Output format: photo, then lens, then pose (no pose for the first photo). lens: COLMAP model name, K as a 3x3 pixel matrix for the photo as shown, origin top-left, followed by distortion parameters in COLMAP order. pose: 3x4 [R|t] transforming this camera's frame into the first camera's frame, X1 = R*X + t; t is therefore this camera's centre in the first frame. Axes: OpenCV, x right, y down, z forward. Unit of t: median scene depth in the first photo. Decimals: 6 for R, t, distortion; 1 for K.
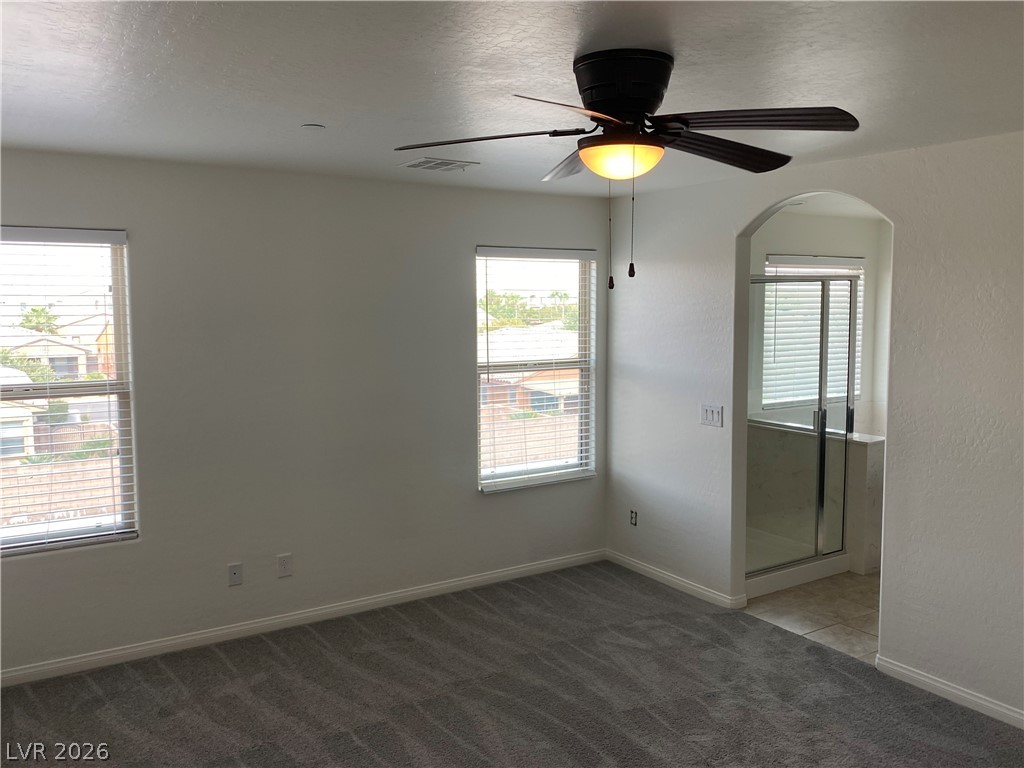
lens RADIAL K [[859.5, 0, 506.6], [0, 859.5, 388.0], [0, 0, 1]] dist [0.031014, -0.015088]
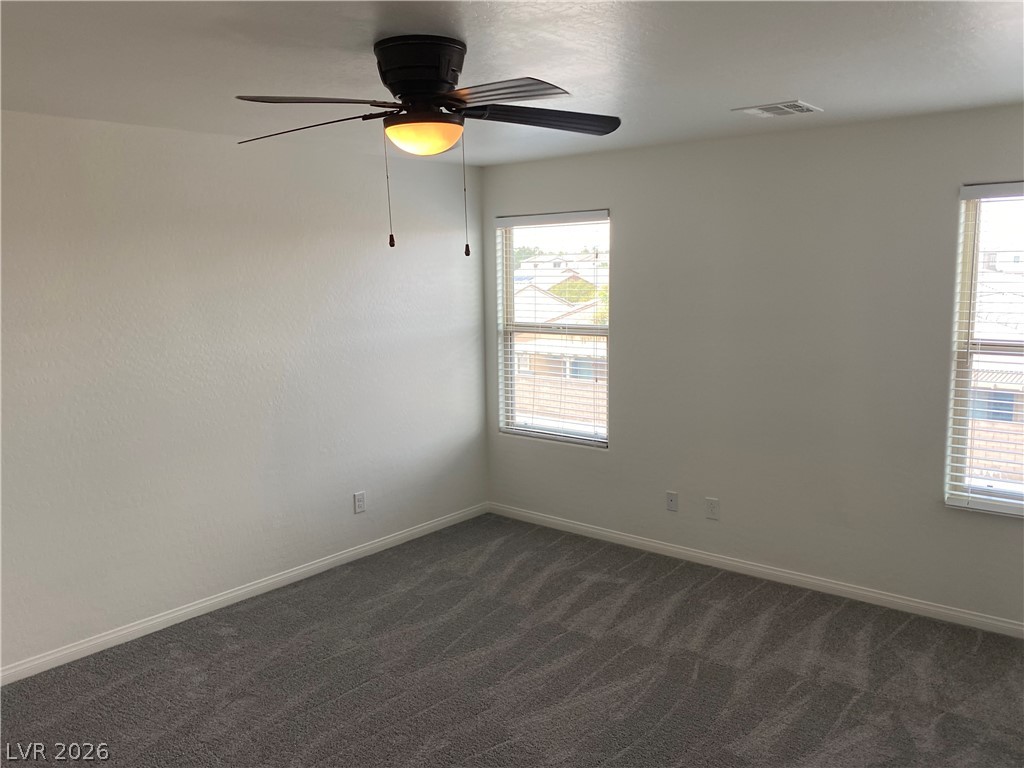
lens RADIAL K [[859.5, 0, 515.7], [0, 859.5, 382.2], [0, 0, 1]] dist [0.031014, -0.015088]
pose [[0.307487, 0.129061, -0.942759, 0.726179], [-0.086495, 0.990449, 0.107379, -0.050182], [0.947613, 0.048526, 0.315714, 0.457694]]
